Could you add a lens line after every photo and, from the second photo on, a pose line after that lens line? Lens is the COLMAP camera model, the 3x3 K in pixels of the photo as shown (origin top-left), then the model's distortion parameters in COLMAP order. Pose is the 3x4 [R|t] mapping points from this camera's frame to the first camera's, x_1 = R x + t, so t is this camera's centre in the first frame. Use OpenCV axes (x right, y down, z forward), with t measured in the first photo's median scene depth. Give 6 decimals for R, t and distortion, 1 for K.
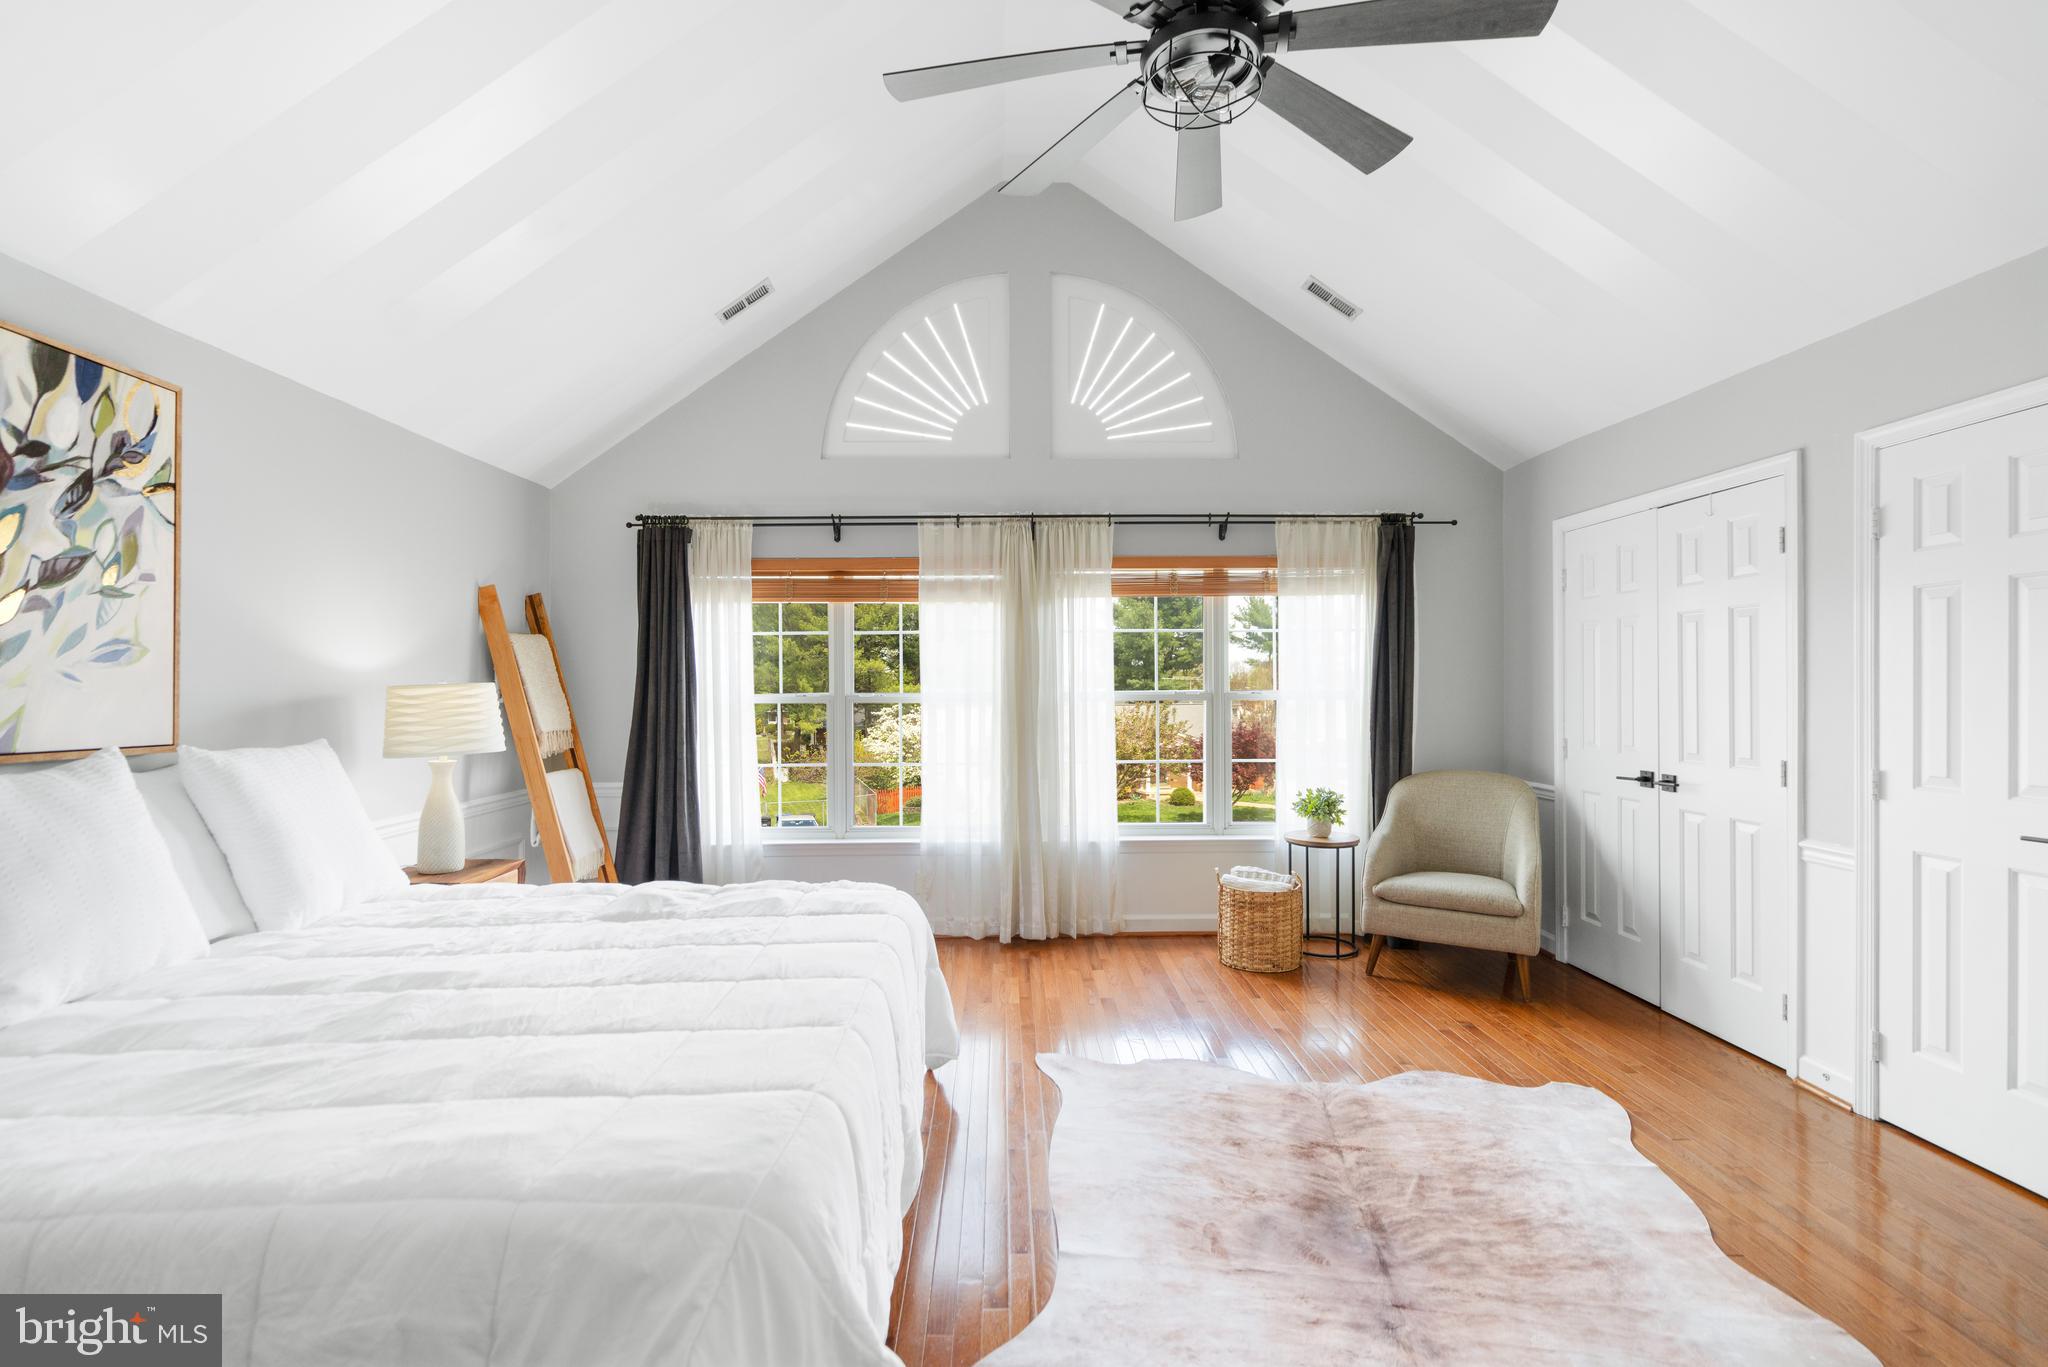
lens RADIAL K [[935.1, 0, 1024.2], [0, 935.1, 686.2], [0, 0, 1]] dist [-0.005497, 0.001664]
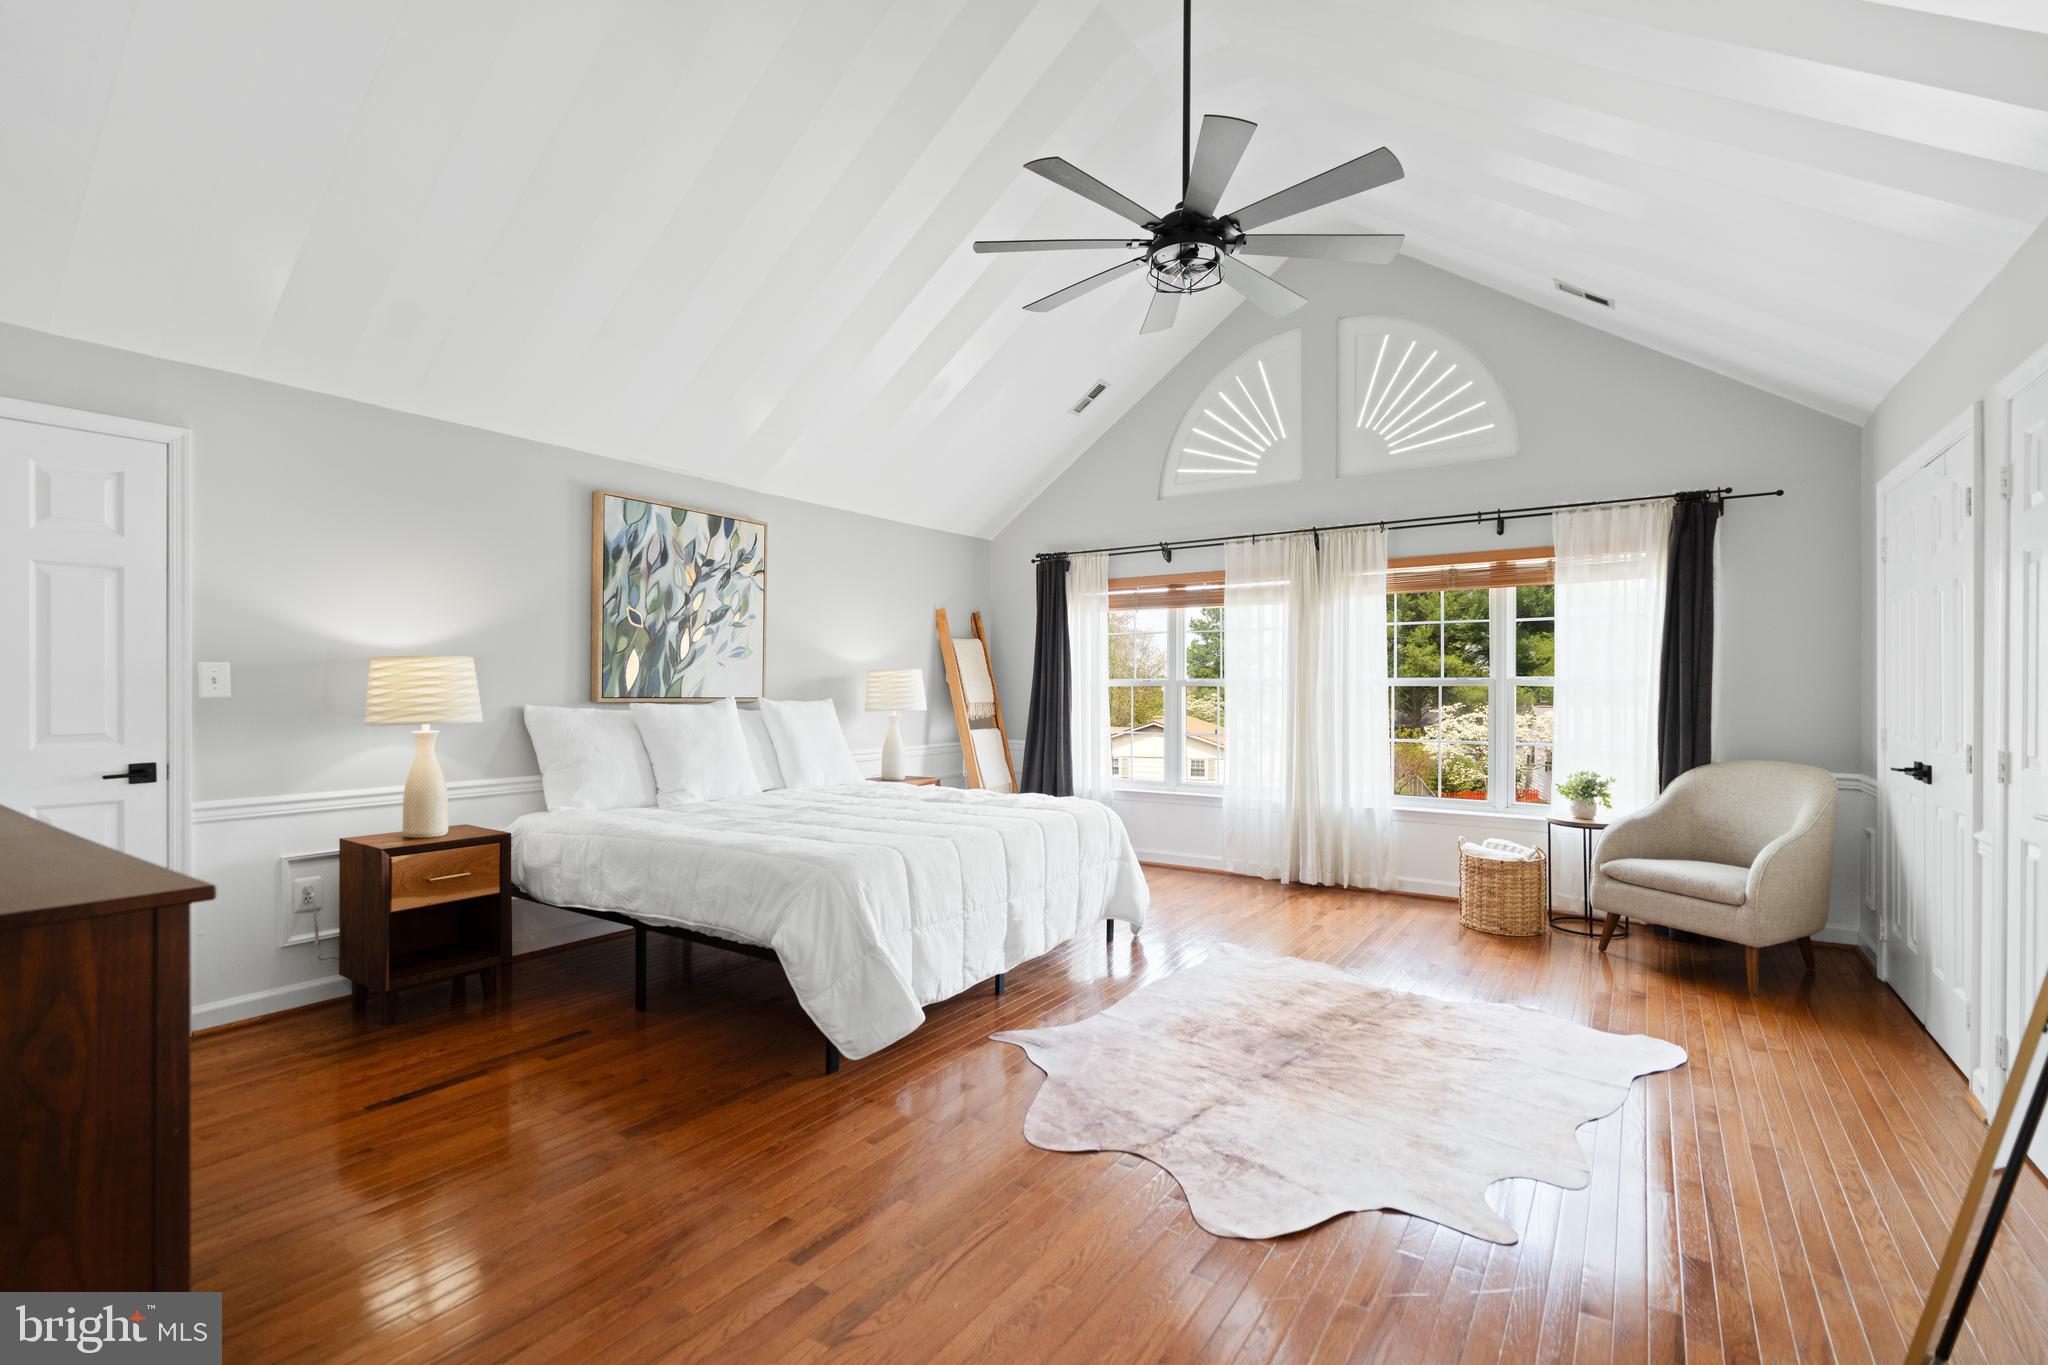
lens RADIAL K [[935.1, 0, 1017.5], [0, 935.1, 683.7], [0, 0, 1]] dist [-0.005497, 0.001664]
pose [[0.815882, 0.003090, -0.578211, 0.403781], [-0.003682, 0.999993, 0.000149, 0.015861], [0.578207, 0.002007, 0.815887, -0.193802]]
